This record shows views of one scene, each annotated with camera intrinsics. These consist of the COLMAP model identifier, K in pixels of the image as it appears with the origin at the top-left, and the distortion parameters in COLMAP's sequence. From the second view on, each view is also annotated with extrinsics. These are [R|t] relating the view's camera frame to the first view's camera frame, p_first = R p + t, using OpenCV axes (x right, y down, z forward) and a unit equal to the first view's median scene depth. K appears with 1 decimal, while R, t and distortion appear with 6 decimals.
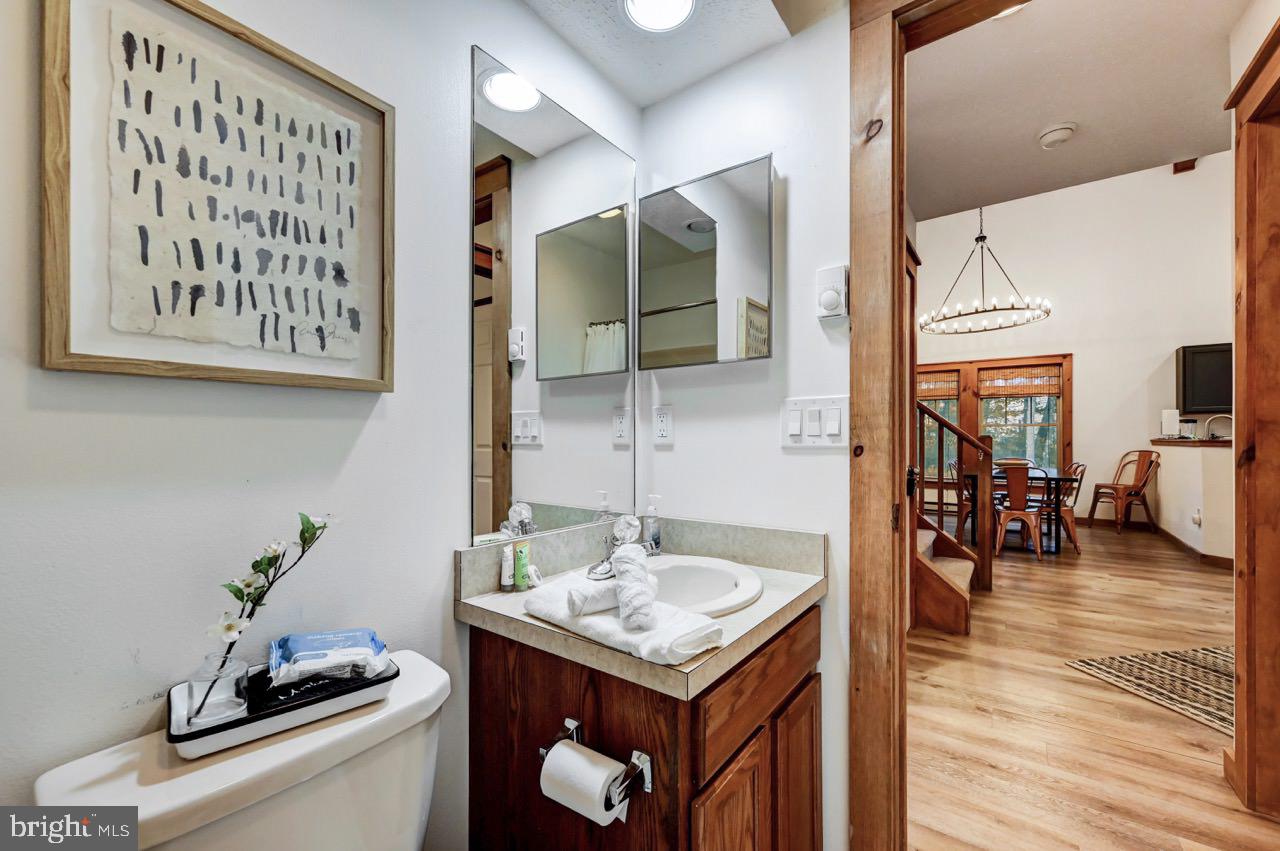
lens RADIAL K [[514.7, 0, 639.2], [0, 514.7, 435.4], [0, 0, 1]] dist [0.000533, -0.000112]
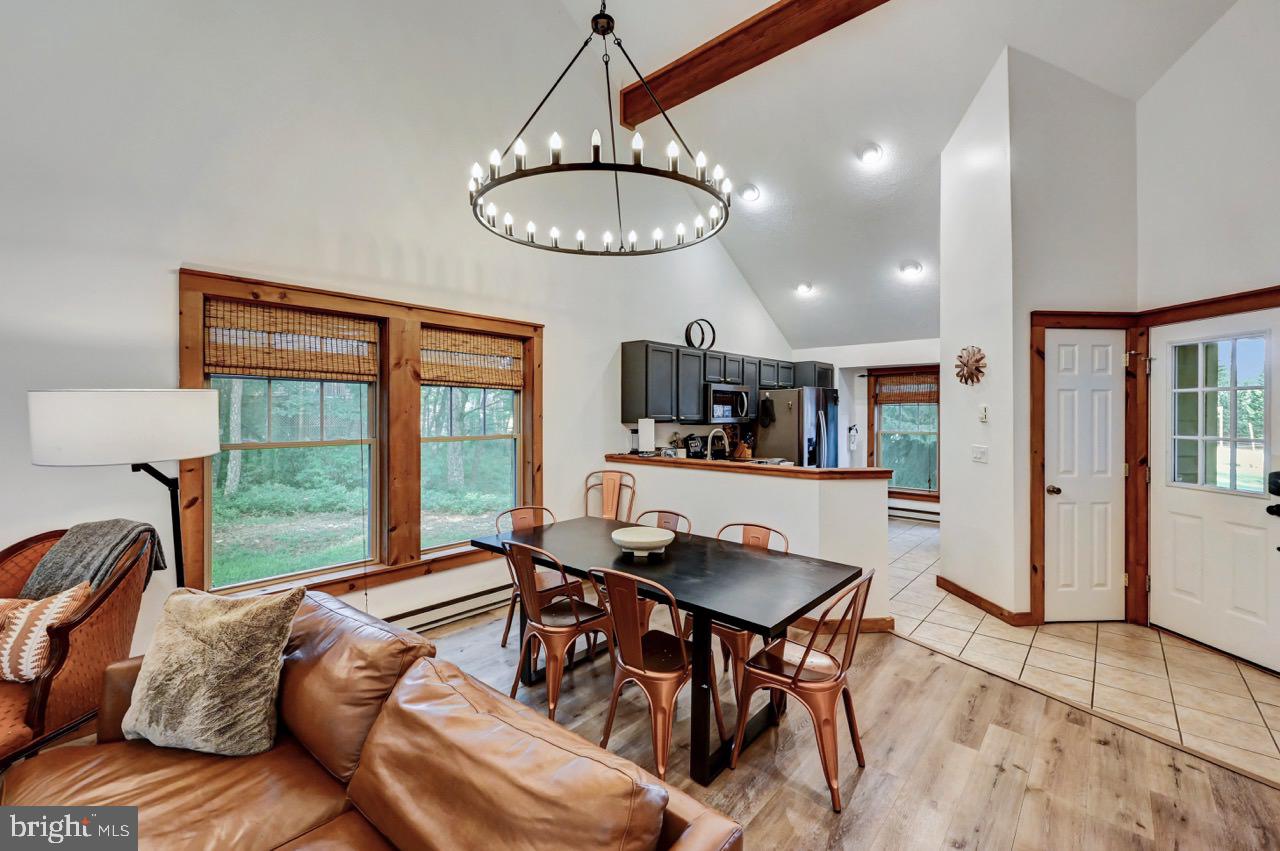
lens RADIAL K [[514.7, 0, 645.8], [0, 514.7, 413.6], [0, 0, 1]] dist [0.000533, -0.000112]
pose [[0.102240, -0.001813, 0.994758, 0.263462], [-0.003729, 0.999991, 0.002205, -0.063513], [-0.994753, -0.003935, 0.102232, 1.001817]]
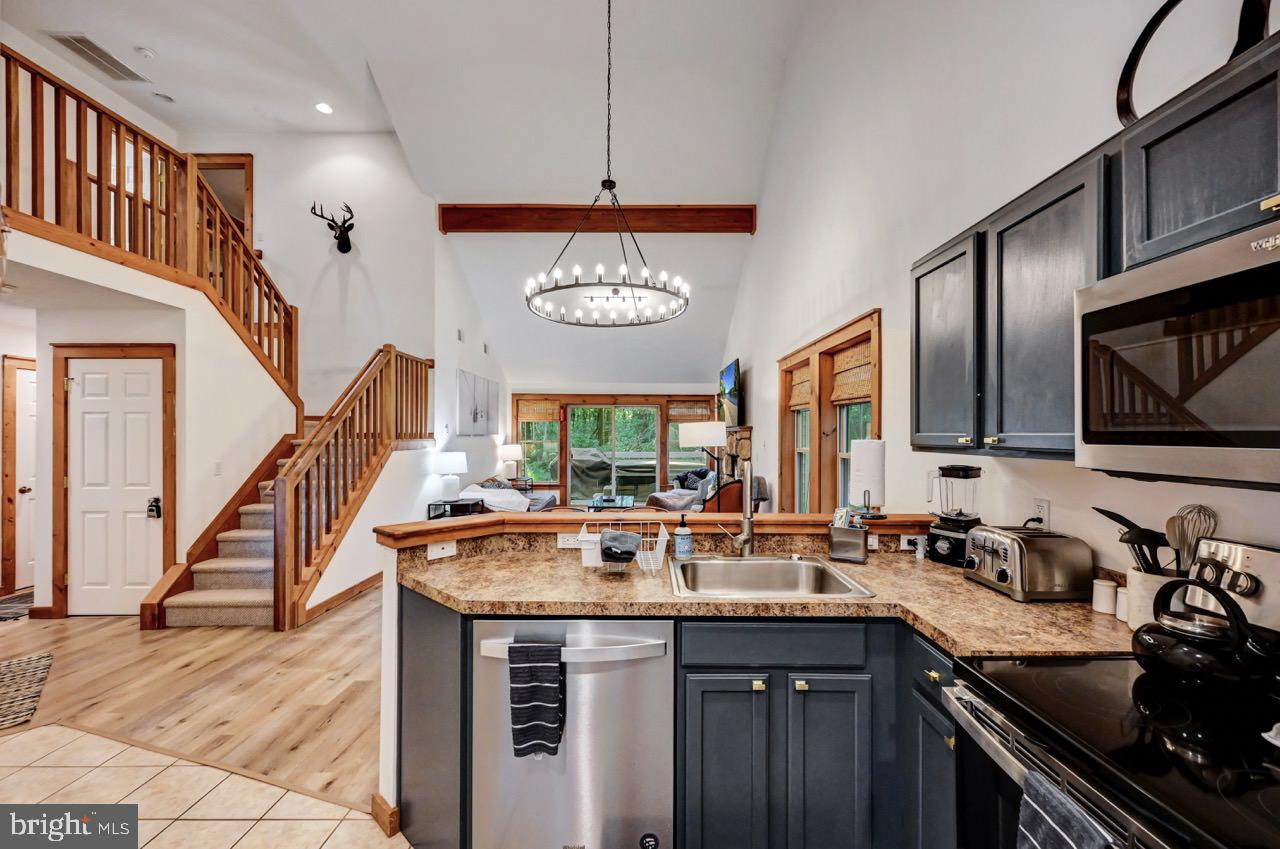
lens RADIAL K [[514.7, 0, 644.9], [0, 514.7, 430.6], [0, 0, 1]] dist [0.000533, -0.000112]
pose [[0.594942, -0.003272, -0.803762, 1.351611], [-0.000432, 0.999990, -0.004390, -0.058620], [0.803768, 0.002959, 0.594935, 0.692970]]
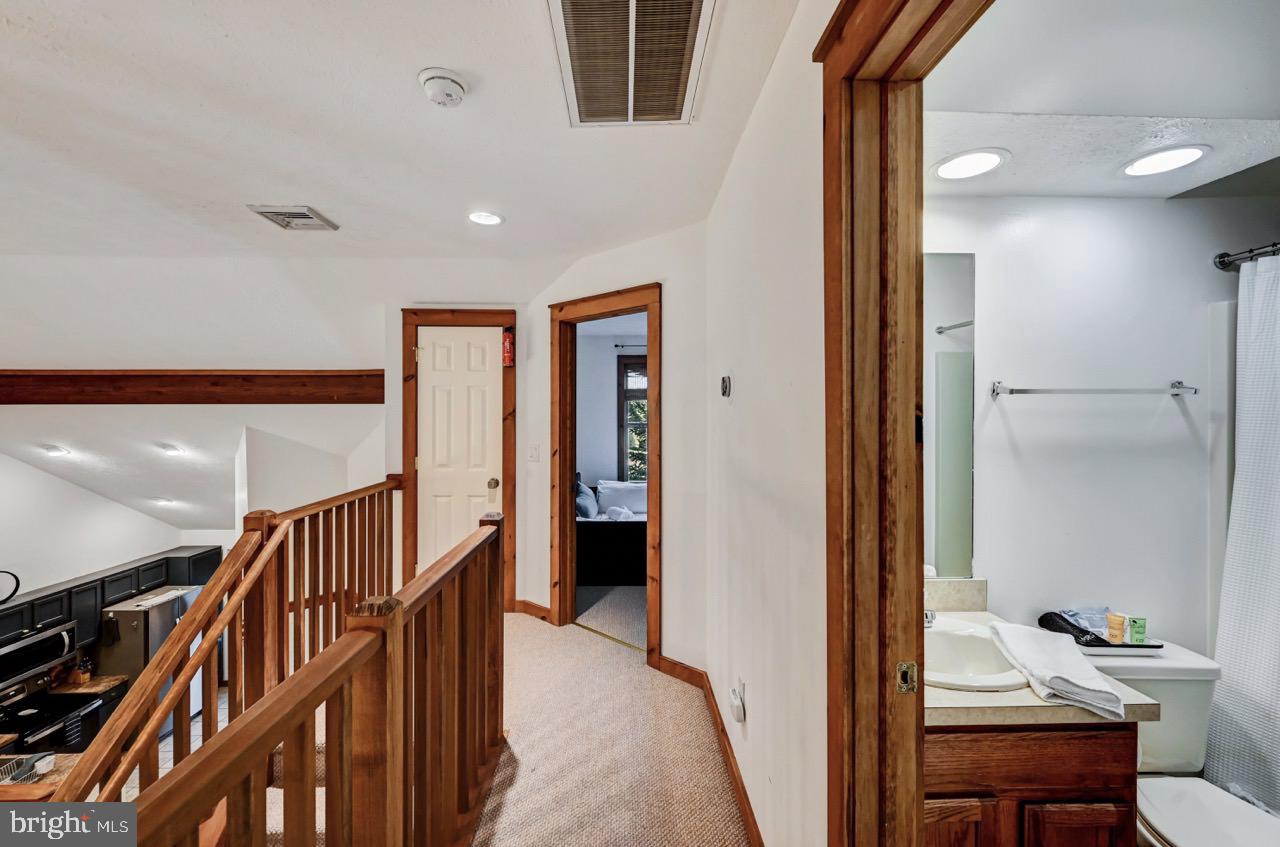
lens RADIAL K [[514.7, 0, 640.2], [0, 514.7, 415.6], [0, 0, 1]] dist [0.000533, -0.000112]
pose [[-0.612358, -0.003270, 0.790574, -0.240140], [0.001939, 0.999982, 0.005638, -0.570815], [-0.790579, 0.004986, -0.612340, 0.606173]]
